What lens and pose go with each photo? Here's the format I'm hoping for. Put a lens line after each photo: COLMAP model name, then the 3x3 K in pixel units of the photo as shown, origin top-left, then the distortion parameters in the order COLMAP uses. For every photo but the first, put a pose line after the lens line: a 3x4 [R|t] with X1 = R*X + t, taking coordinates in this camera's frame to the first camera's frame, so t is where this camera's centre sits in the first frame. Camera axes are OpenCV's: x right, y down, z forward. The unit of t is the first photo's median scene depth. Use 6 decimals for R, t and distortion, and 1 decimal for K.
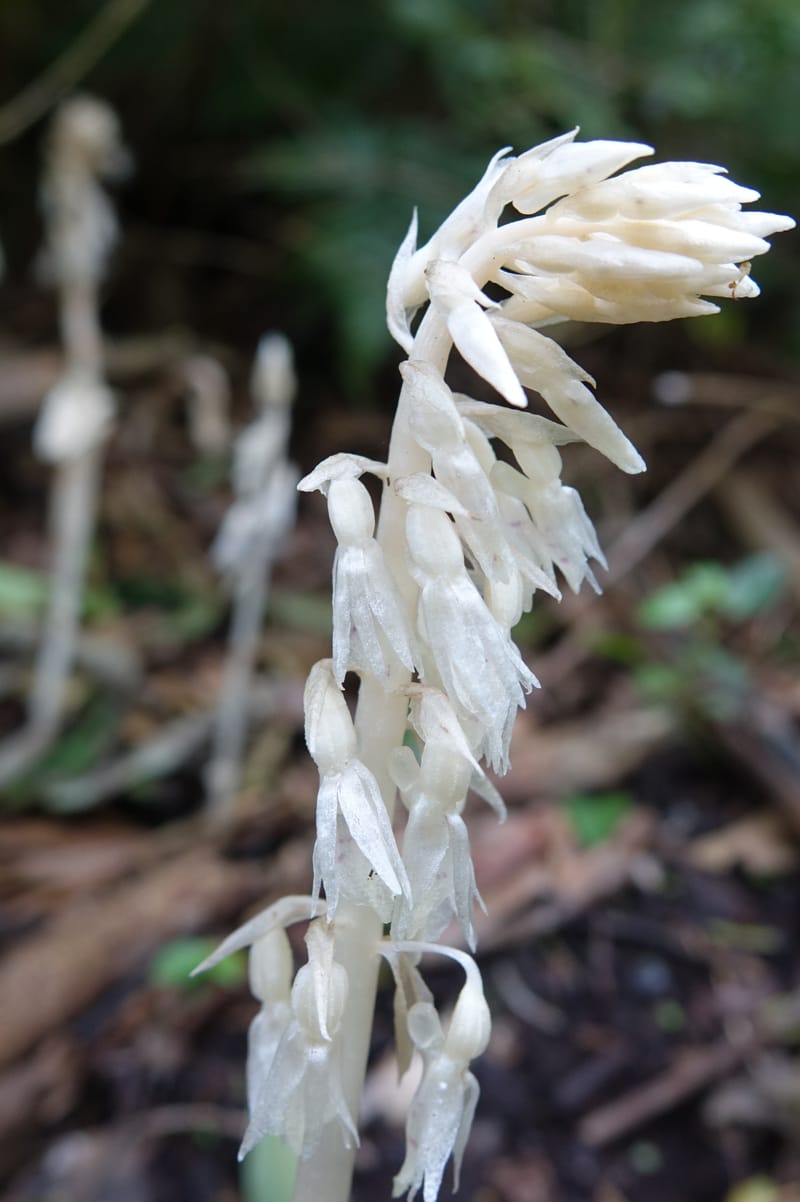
lens RADIAL K [[1217.1, 0, 403.2], [0, 1217.1, 602.7], [0, 0, 1]] dist [-0.024725, 0.000000]
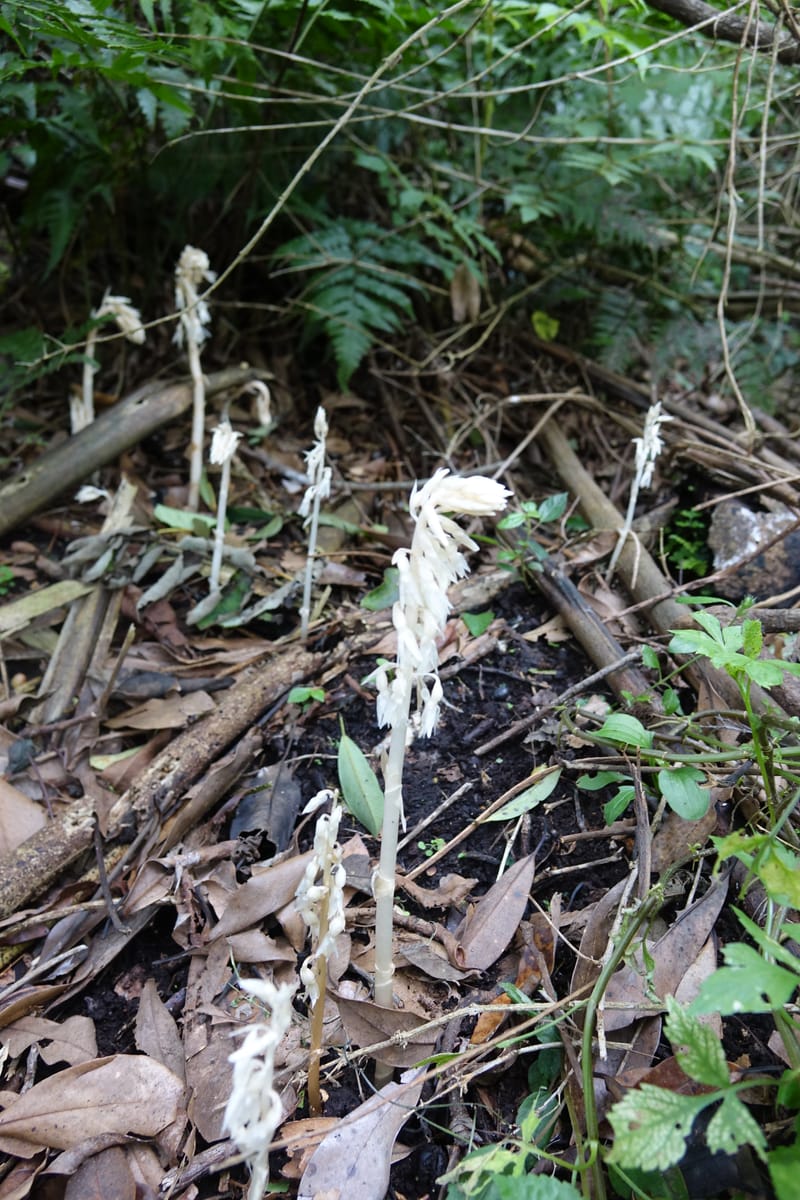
lens RADIAL K [[820.9, 0, 400.7], [0, 820.9, 596.1], [0, 0, 1]] dist [-0.005732, 0.000458]
pose [[0.997797, -0.044695, 0.049019, -0.175067], [0.036383, 0.986611, 0.158980, -0.371834], [-0.055468, -0.156846, 0.986064, -1.507217]]
